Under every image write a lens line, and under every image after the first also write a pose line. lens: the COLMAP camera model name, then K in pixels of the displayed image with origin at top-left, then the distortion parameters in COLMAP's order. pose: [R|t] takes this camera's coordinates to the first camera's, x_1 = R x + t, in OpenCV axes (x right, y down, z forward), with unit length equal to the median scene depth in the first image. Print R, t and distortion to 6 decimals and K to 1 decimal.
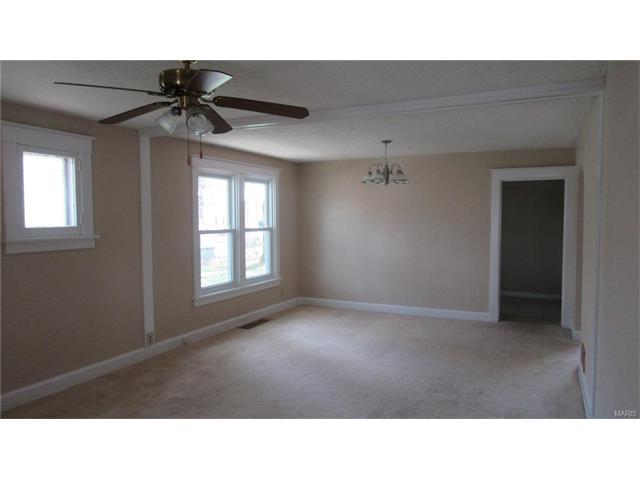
lens RADIAL K [[476.2, 0, 320.7], [0, 476.2, 242.2], [0, 0, 1]] dist [-0.001278, -0.000203]
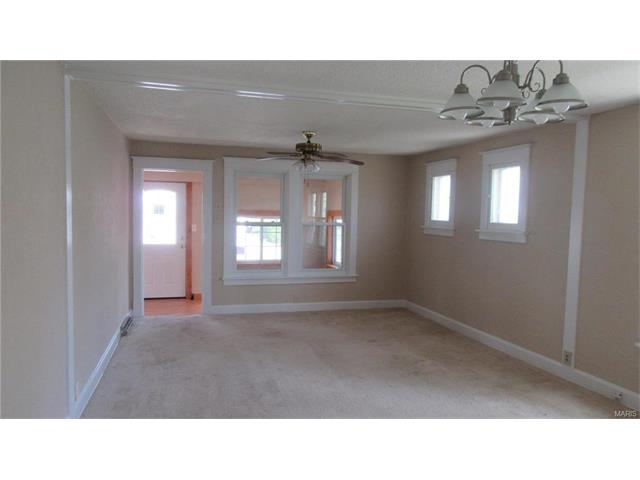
lens RADIAL K [[476.2, 0, 320.3], [0, 476.2, 239.0], [0, 0, 1]] dist [-0.001278, -0.000203]
pose [[-0.749279, 0.025957, -0.661746, 0.775786], [-0.049822, 0.994190, 0.095410, -0.102625], [0.660378, 0.104458, -0.743632, 1.894944]]
